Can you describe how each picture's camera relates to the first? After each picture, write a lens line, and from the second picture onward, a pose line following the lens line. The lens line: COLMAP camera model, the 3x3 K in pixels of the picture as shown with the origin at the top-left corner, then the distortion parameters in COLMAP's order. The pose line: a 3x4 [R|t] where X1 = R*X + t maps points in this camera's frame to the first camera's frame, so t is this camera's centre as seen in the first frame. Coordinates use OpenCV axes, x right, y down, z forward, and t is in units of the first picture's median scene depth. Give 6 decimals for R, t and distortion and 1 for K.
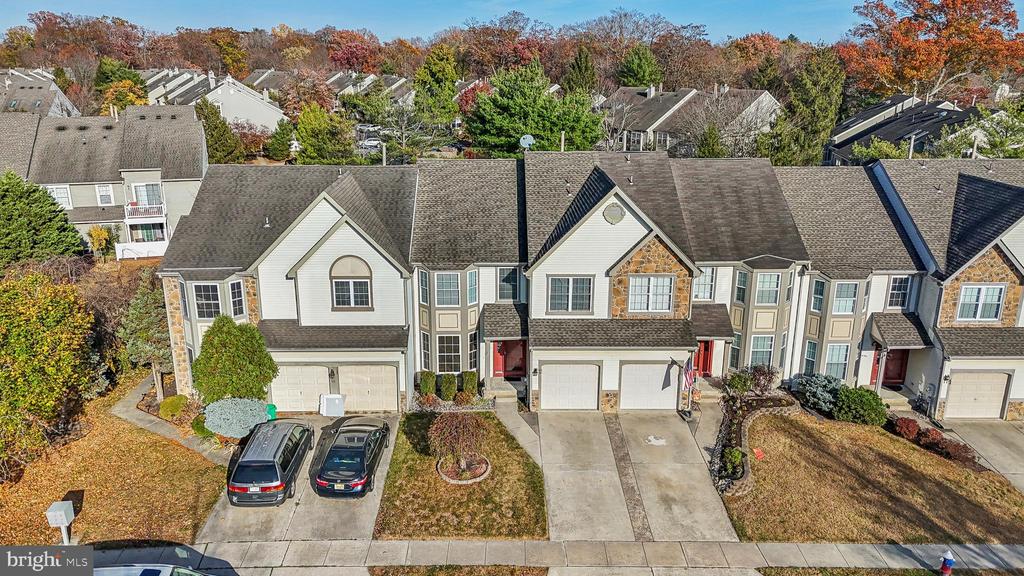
lens RADIAL K [[757.1, 0, 512.0], [0, 757.1, 288.0], [0, 0, 1]] dist [0.074535, -0.075762]
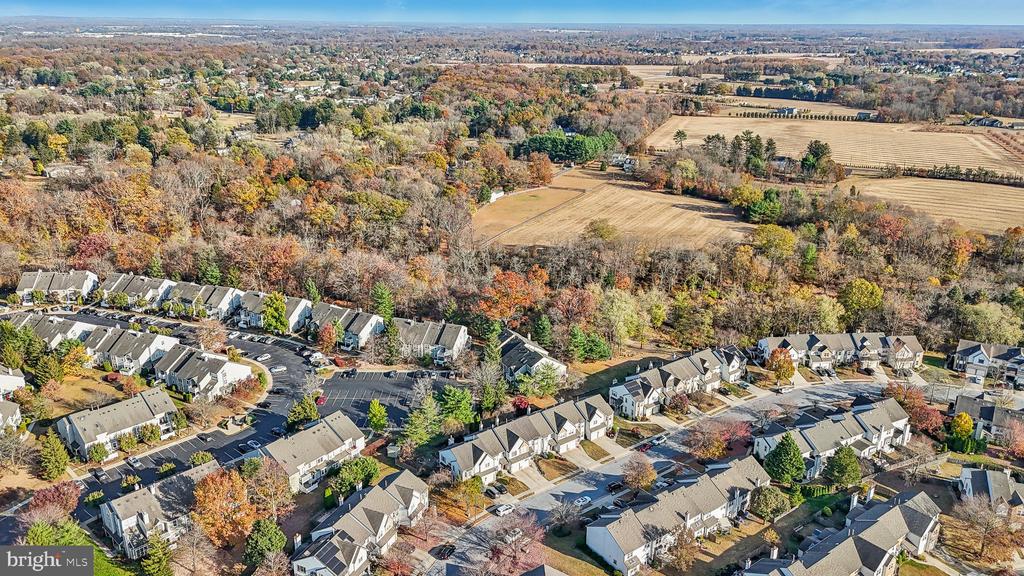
lens RADIAL K [[757.1, 0, 512.0], [0, 757.1, 288.0], [0, 0, 1]] dist [0.074535, -0.075762]
pose [[0.807881, -0.193523, 0.556666, -3.248043], [0.169851, 0.980927, 0.094514, -1.981363], [-0.564339, 0.018194, 0.825343, -4.329862]]
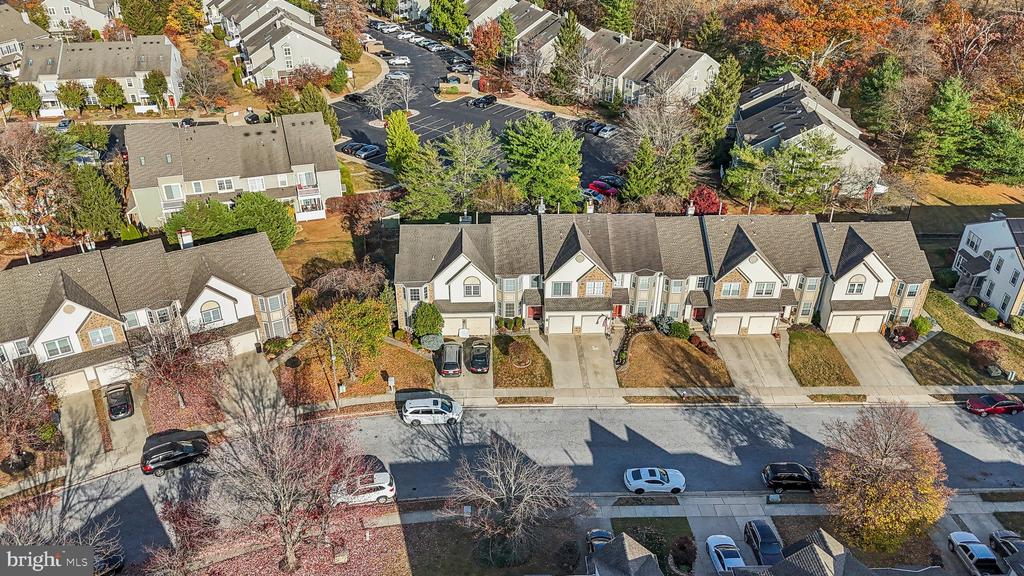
lens RADIAL K [[757.1, 0, 512.0], [0, 757.1, 288.0], [0, 0, 1]] dist [0.074535, -0.075762]
pose [[0.999820, -0.007844, 0.017266, -0.122429], [0.003541, 0.971654, 0.236381, -0.561460], [-0.018631, -0.236277, 0.971507, -1.330089]]
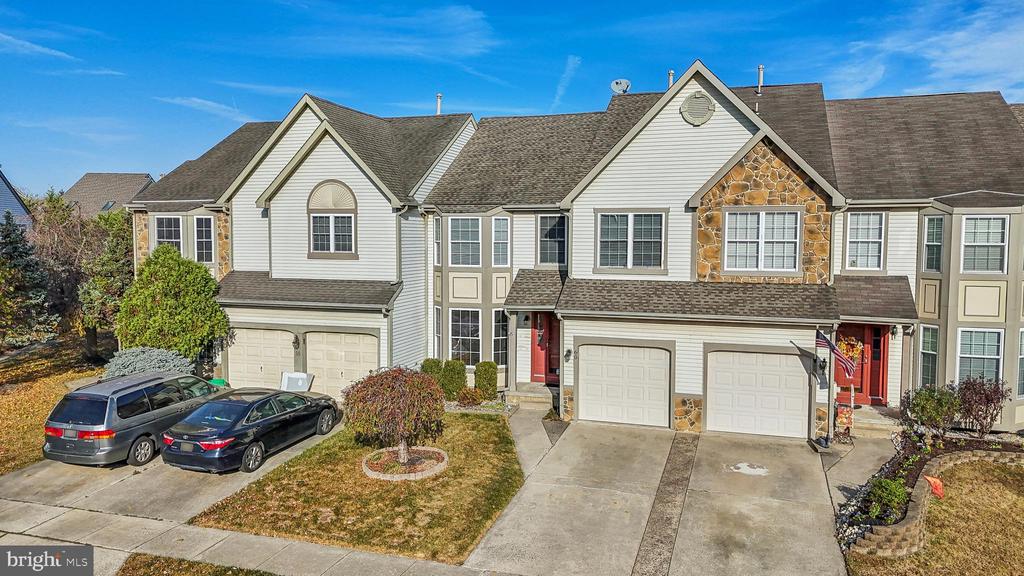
lens RADIAL K [[762.2, 0, 512.0], [0, 762.2, 288.0], [0, 0, 1]] dist [0.070397, -0.067011]
pose [[0.947384, 0.021636, -0.319366, 0.190996], [-0.091914, 0.974084, -0.206669, 0.193165], [0.306618, 0.225149, 0.924821, 0.367726]]
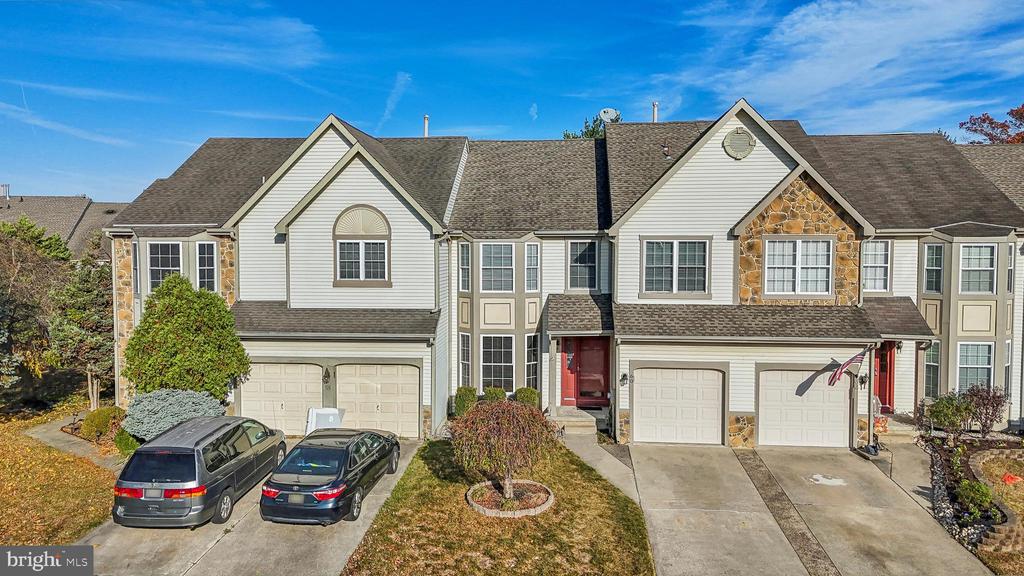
lens RADIAL K [[757.1, 0, 512.0], [0, 757.1, 288.0], [0, 0, 1]] dist [0.074535, -0.075762]
pose [[0.995148, 0.002255, -0.098359, -0.001852], [-0.025471, 0.971557, -0.235434, 0.191457], [0.095030, 0.236797, 0.966900, 0.327559]]
